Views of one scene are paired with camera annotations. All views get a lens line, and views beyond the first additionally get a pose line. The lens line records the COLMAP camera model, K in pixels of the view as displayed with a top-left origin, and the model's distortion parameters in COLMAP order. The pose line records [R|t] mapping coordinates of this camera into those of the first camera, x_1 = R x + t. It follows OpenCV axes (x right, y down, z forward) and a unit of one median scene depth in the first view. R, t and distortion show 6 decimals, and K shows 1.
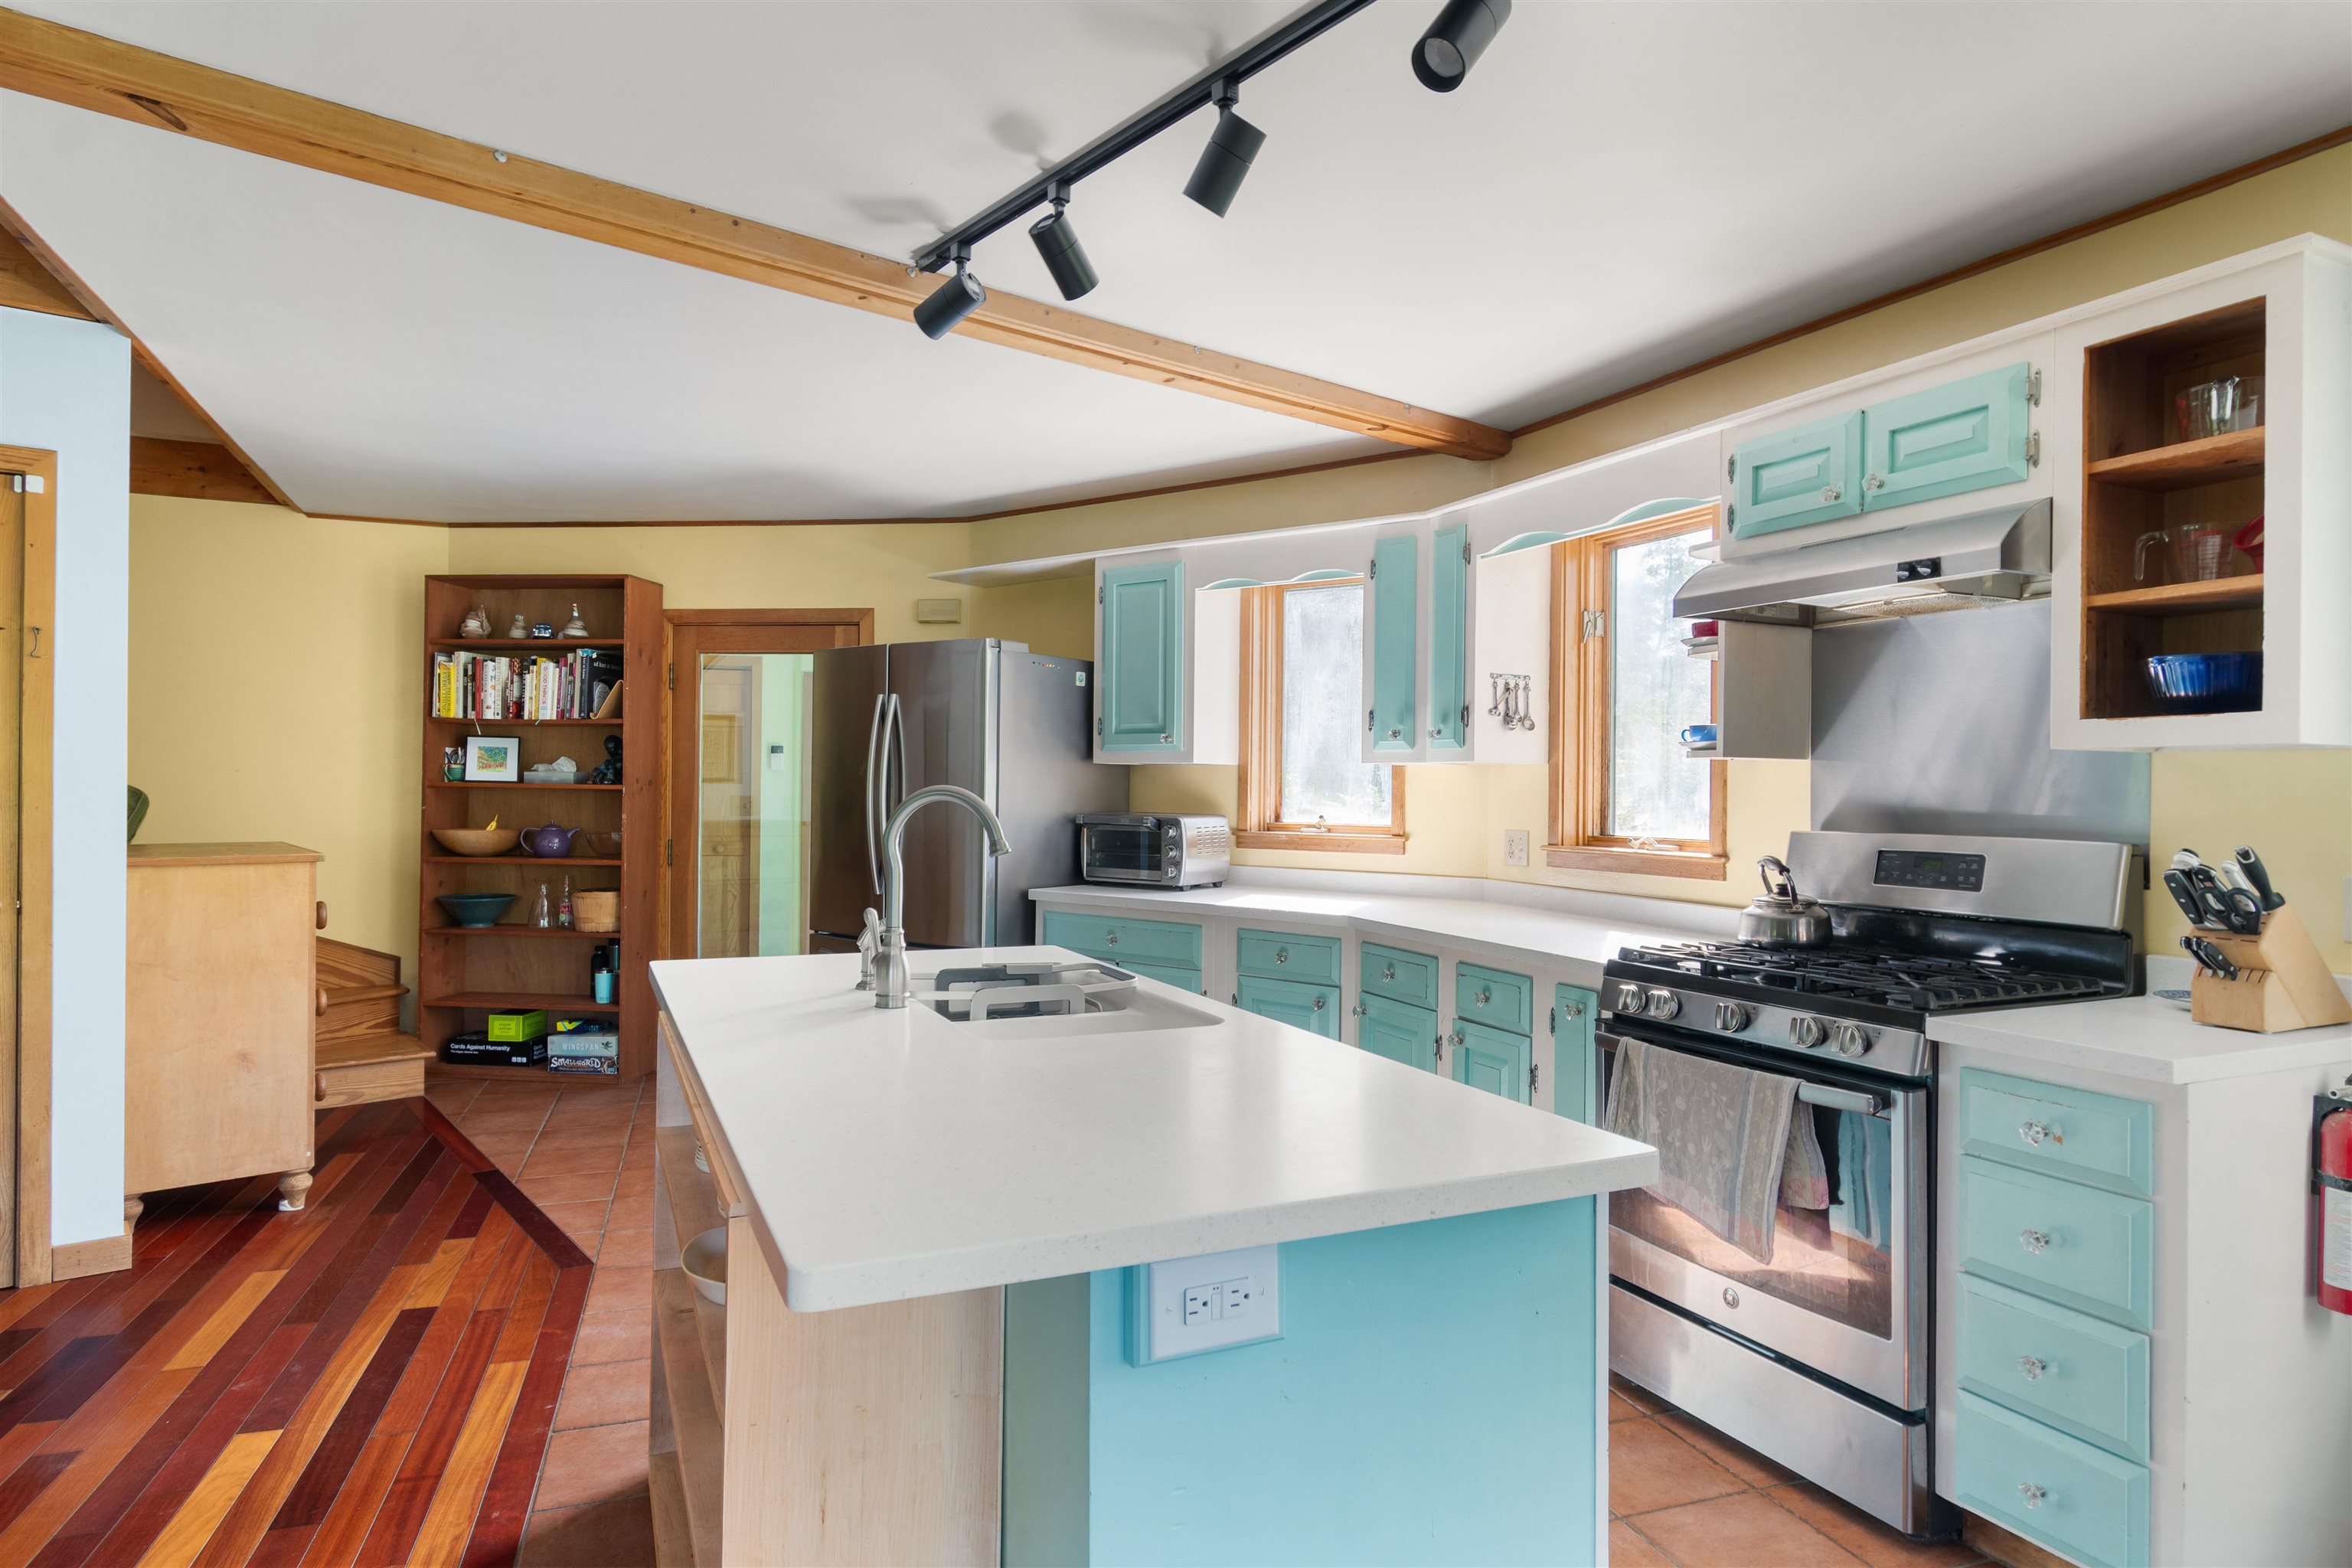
lens RADIAL K [[1318.7, 0, 1184.3], [0, 1318.7, 782.5], [0, 0, 1]] dist [0.000847, -0.002705]
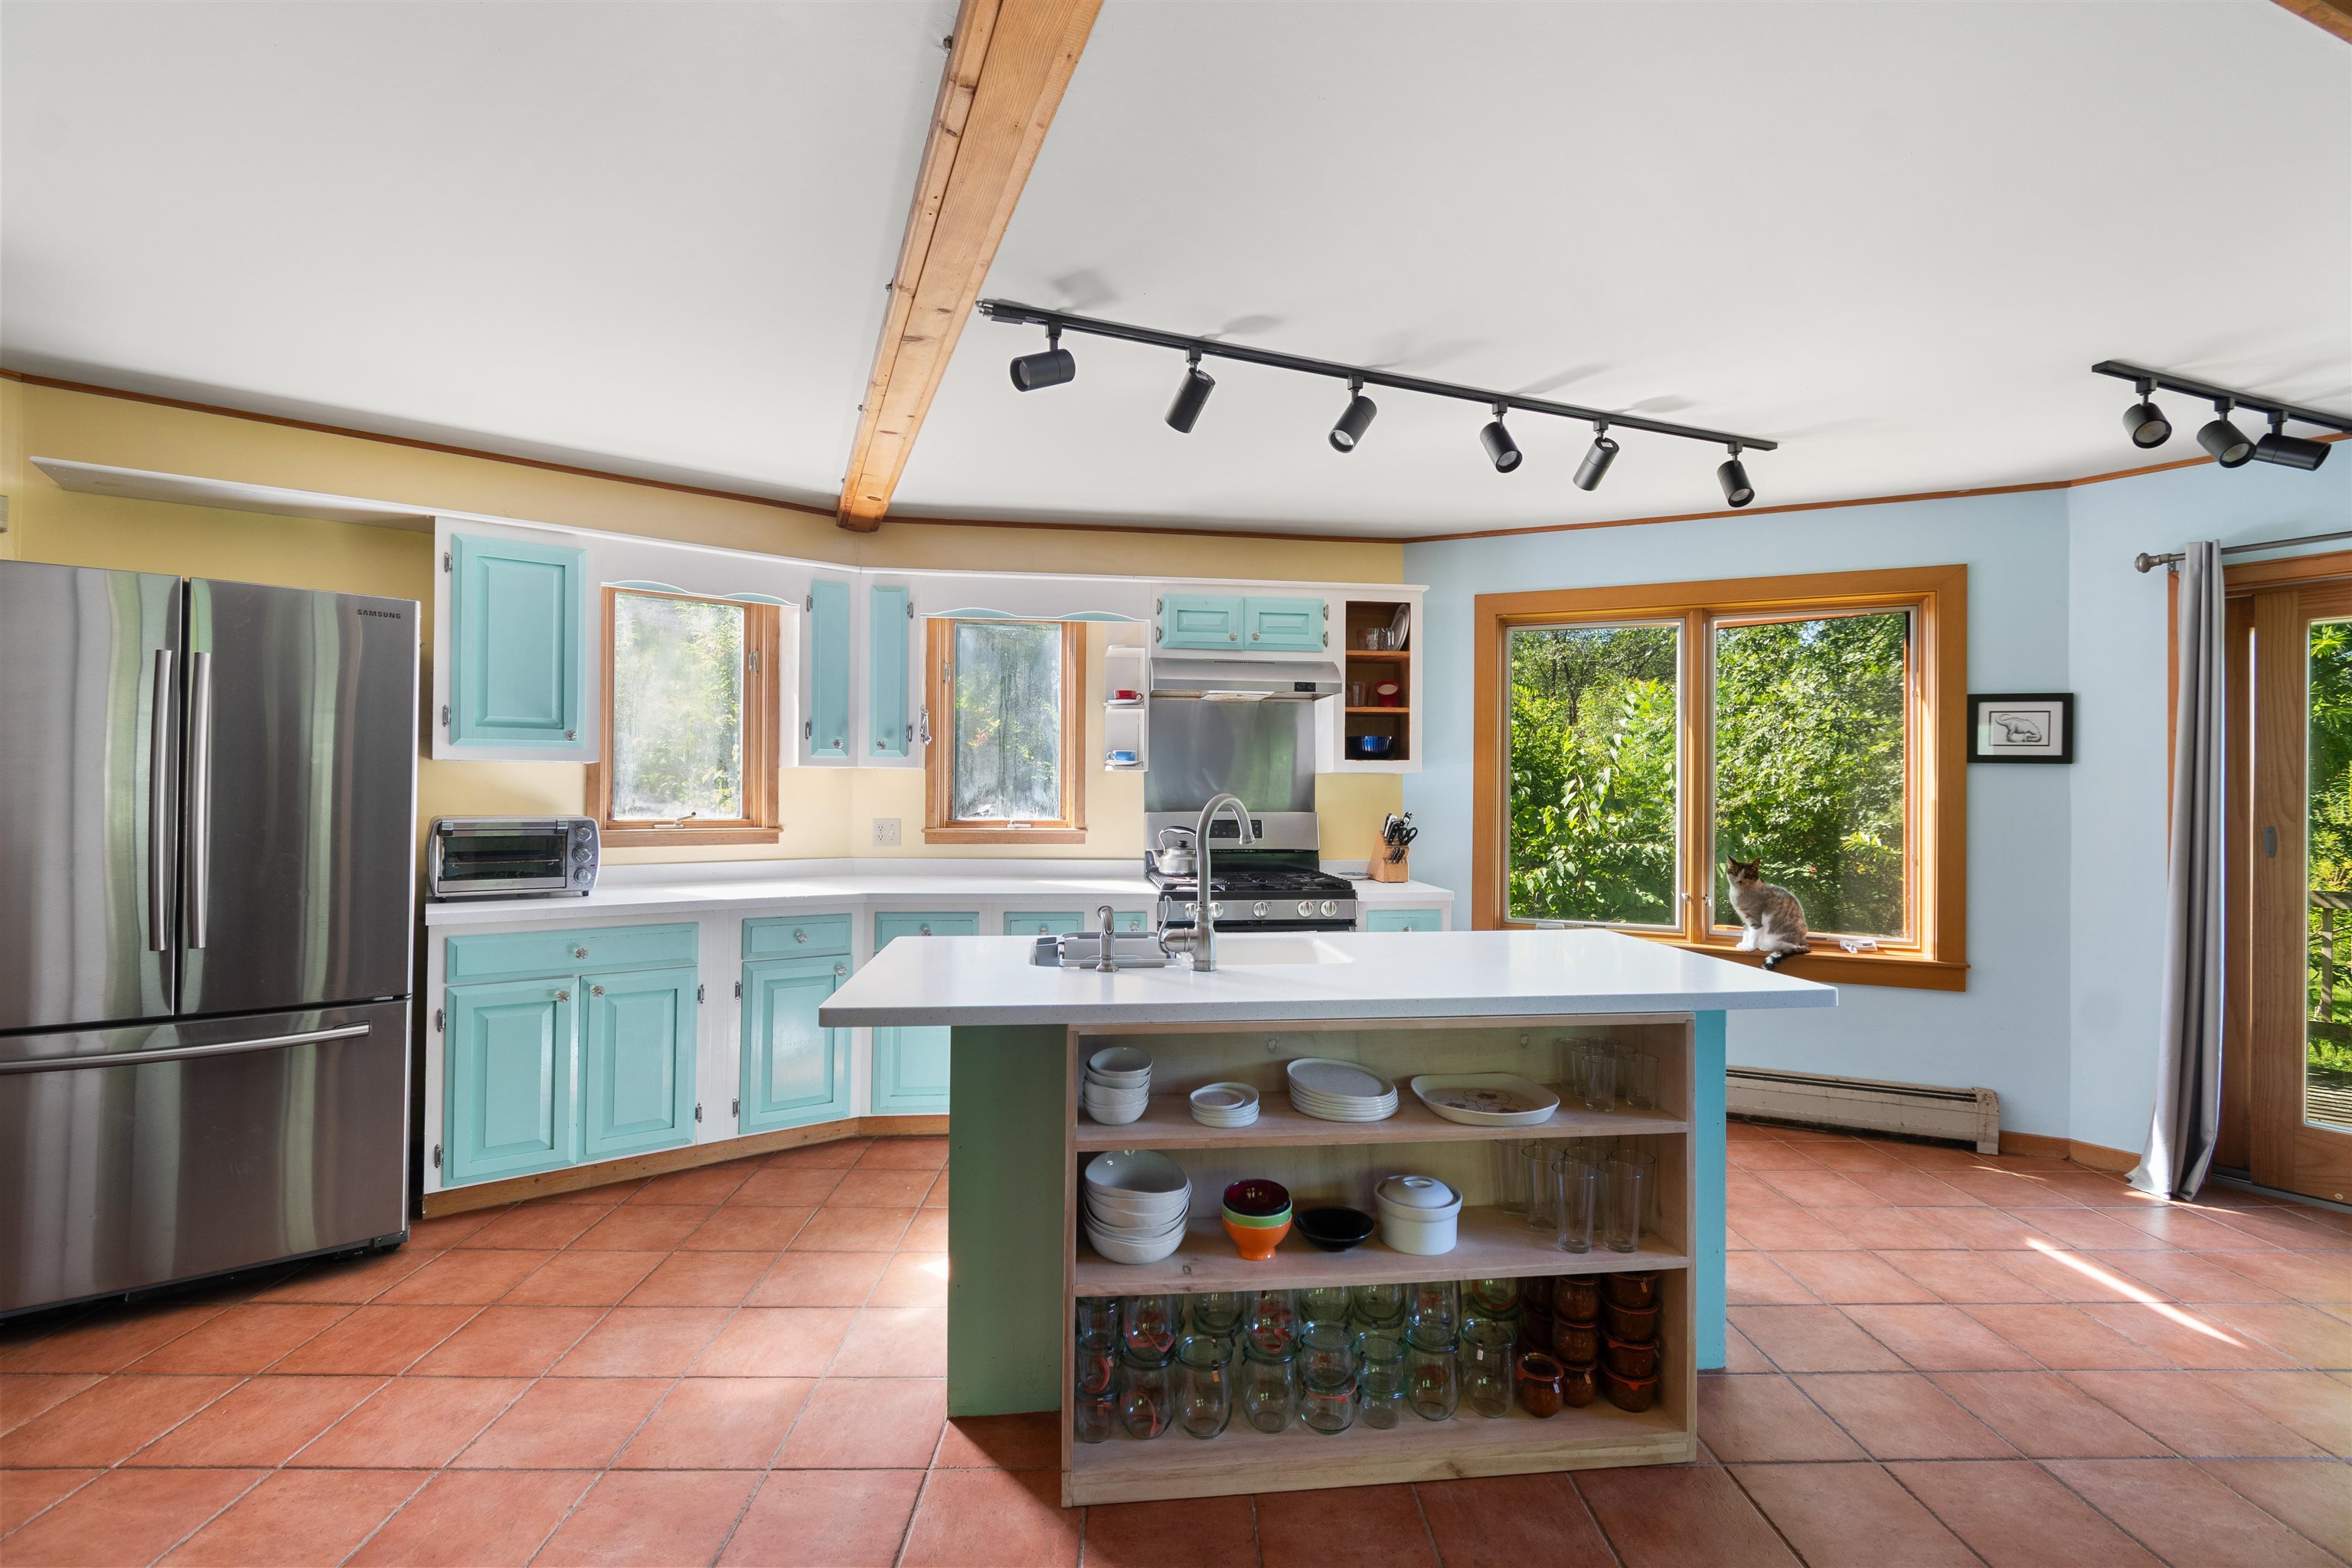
lens RADIAL K [[1033.6, 0, 1183.8], [0, 1033.6, 778.6], [0, 0, 1]] dist [0.001902, -0.000031]
pose [[0.311000, 0.002317, 0.950407, -0.710652], [-0.007496, 0.999972, 0.000015, -0.007271], [-0.950380, -0.007128, 0.311008, 0.433715]]
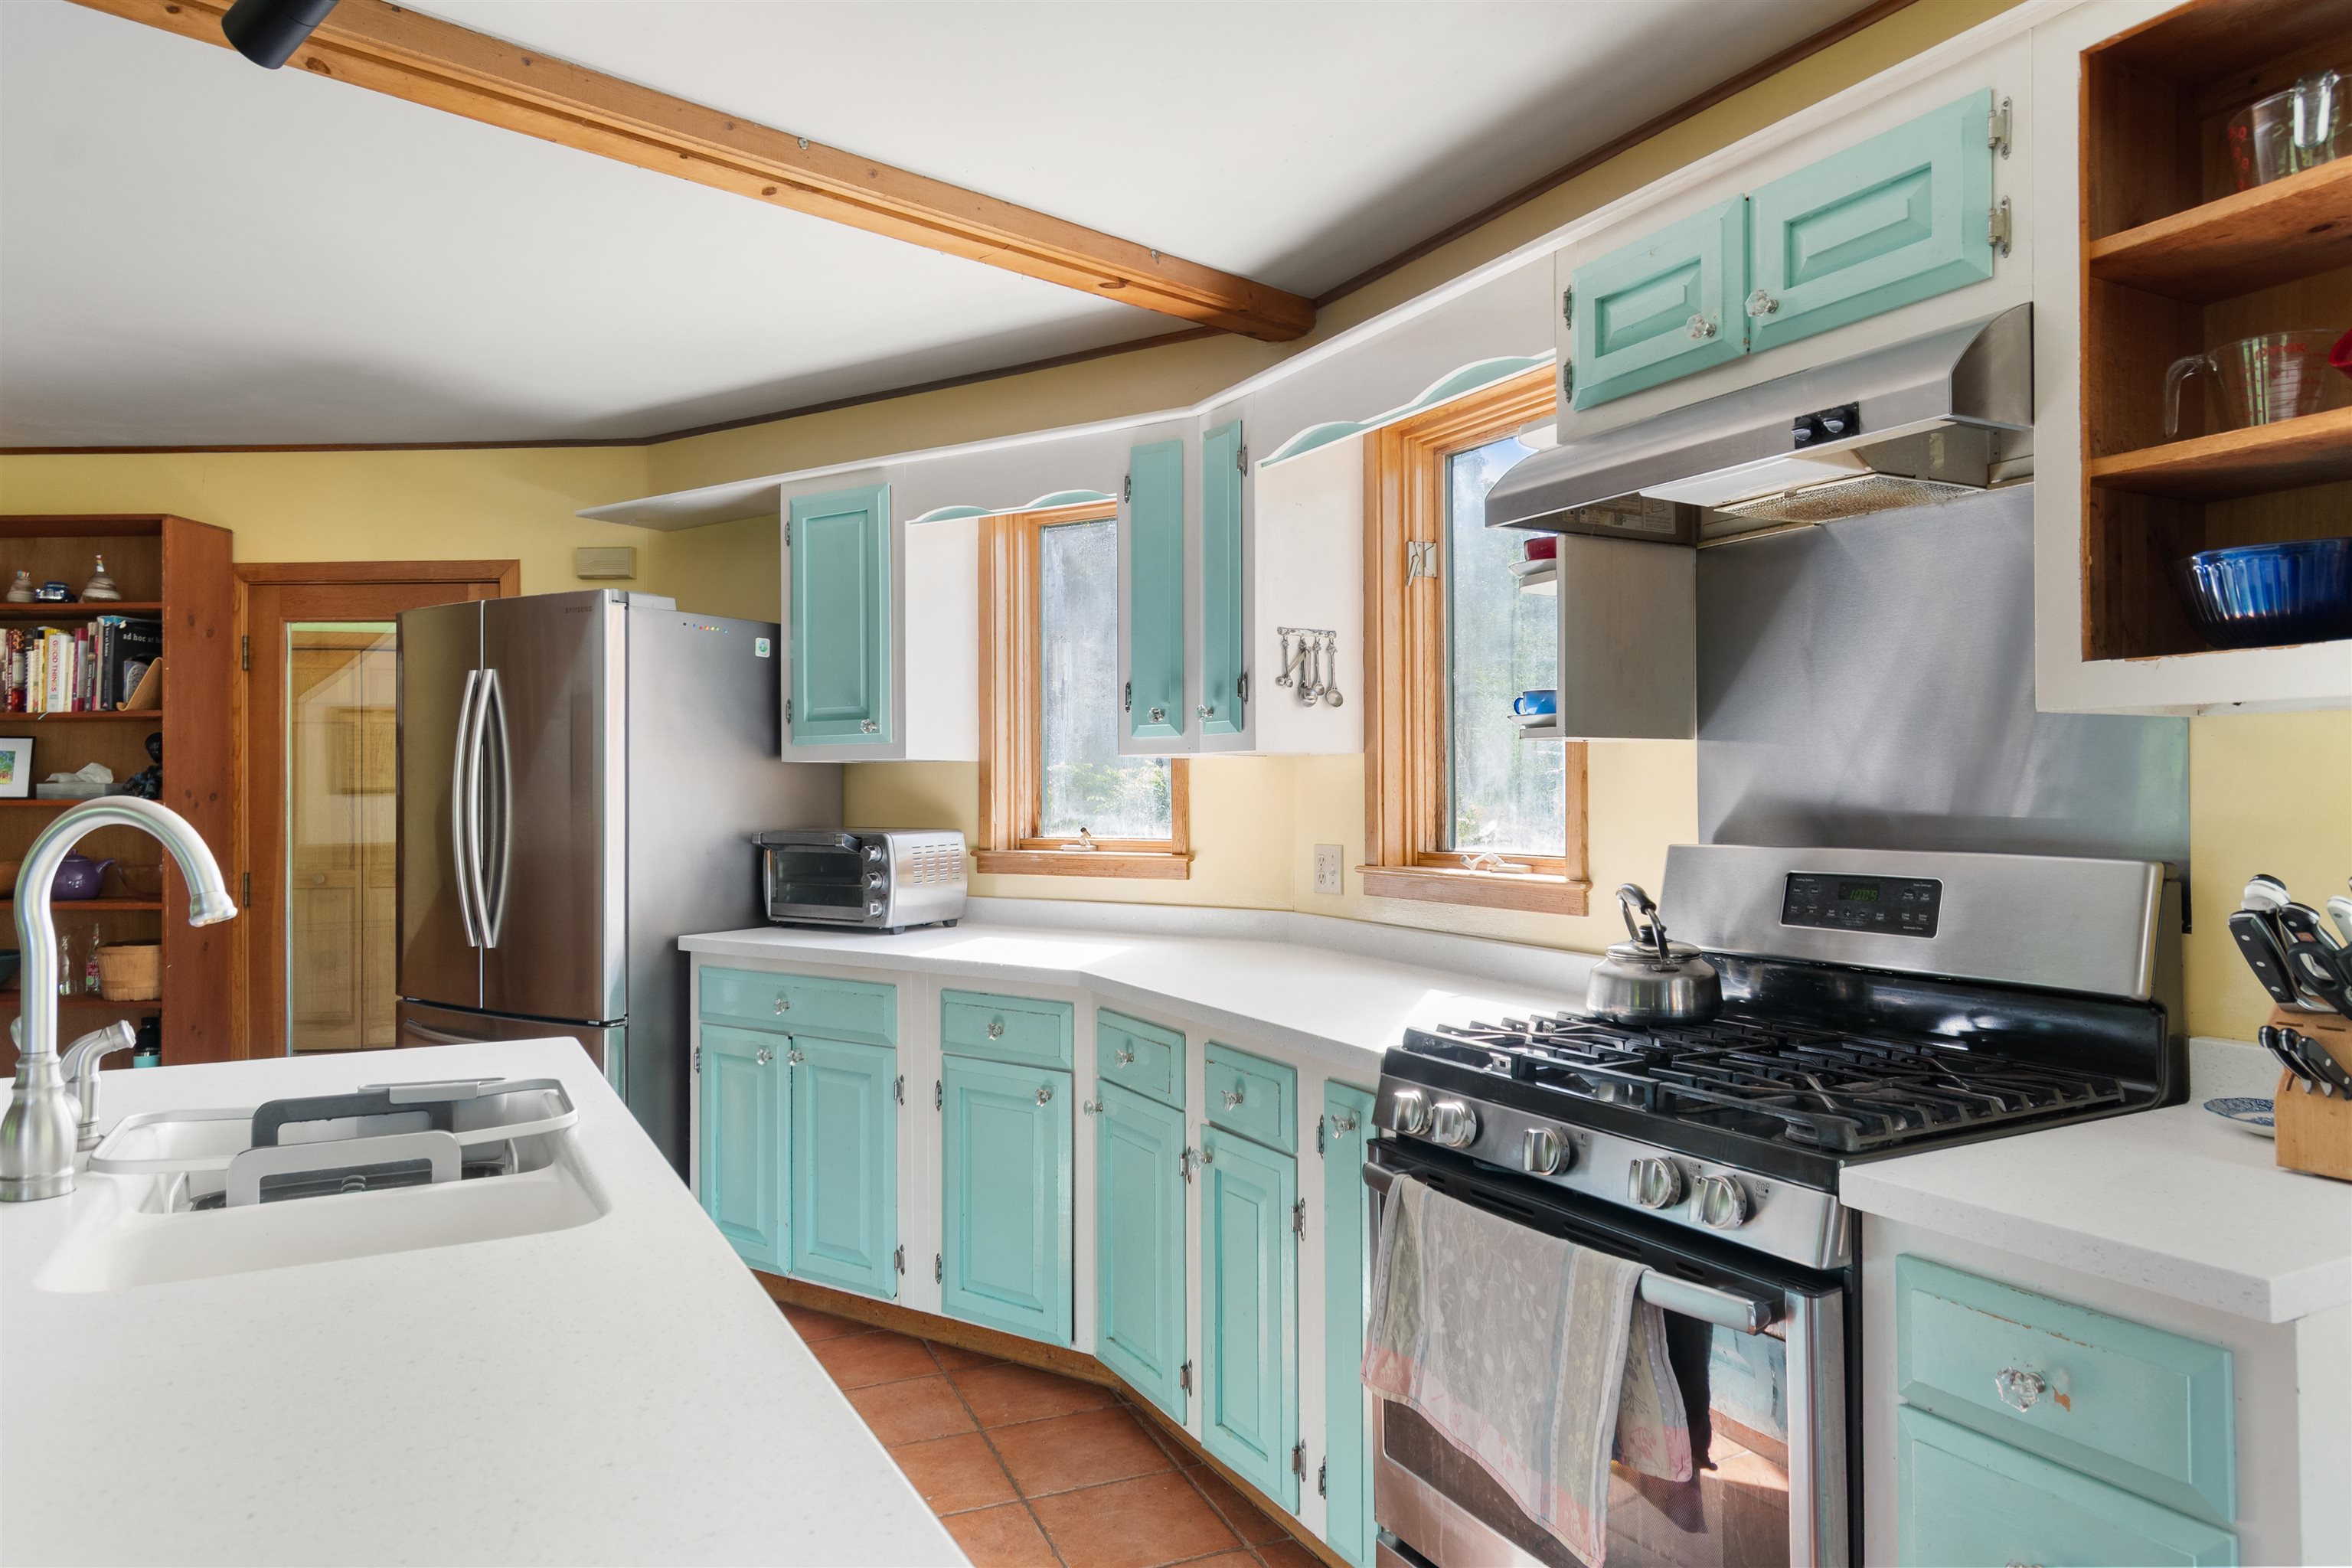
lens RADIAL K [[1471.4, 0, 1184.5], [0, 1471.4, 778.9], [0, 0, 1]] dist [0.000335, 0.002845]
pose [[0.998191, -0.013613, 0.058559, 0.138925], [0.013886, 0.999895, -0.004256, 0.002151], [-0.058494, 0.005061, 0.998275, 0.213755]]
